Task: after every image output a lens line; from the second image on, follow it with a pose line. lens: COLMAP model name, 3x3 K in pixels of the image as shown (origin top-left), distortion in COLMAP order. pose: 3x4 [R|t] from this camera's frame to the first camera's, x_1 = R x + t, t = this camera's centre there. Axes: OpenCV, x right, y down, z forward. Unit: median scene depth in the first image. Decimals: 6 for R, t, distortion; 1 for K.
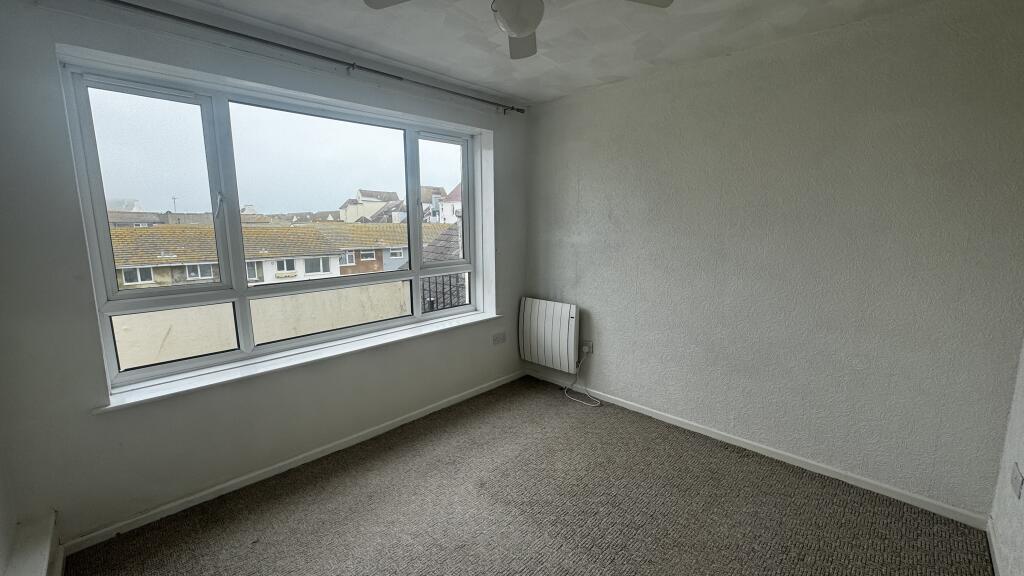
lens RADIAL K [[405.2, 0, 508.6], [0, 405.2, 289.0], [0, 0, 1]] dist [-0.002551, -0.000409]
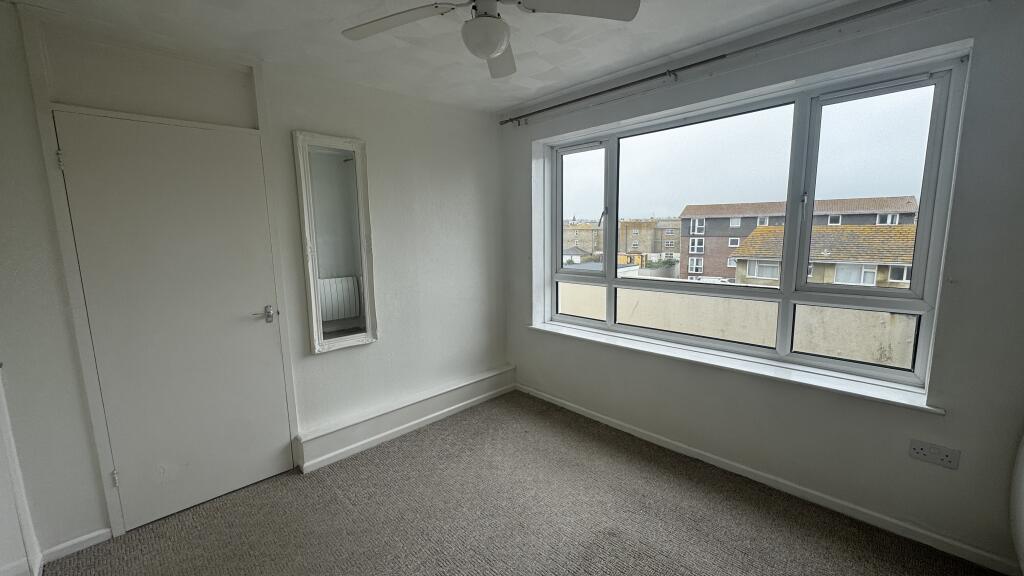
lens RADIAL K [[405.2, 0, 513.8], [0, 405.2, 289.3], [0, 0, 1]] dist [-0.002551, -0.000409]
pose [[-0.011965, 0.152623, -0.988212, 0.529849], [-0.142313, 0.977962, 0.152763, -0.096717], [0.989749, 0.142463, 0.010019, 0.526680]]
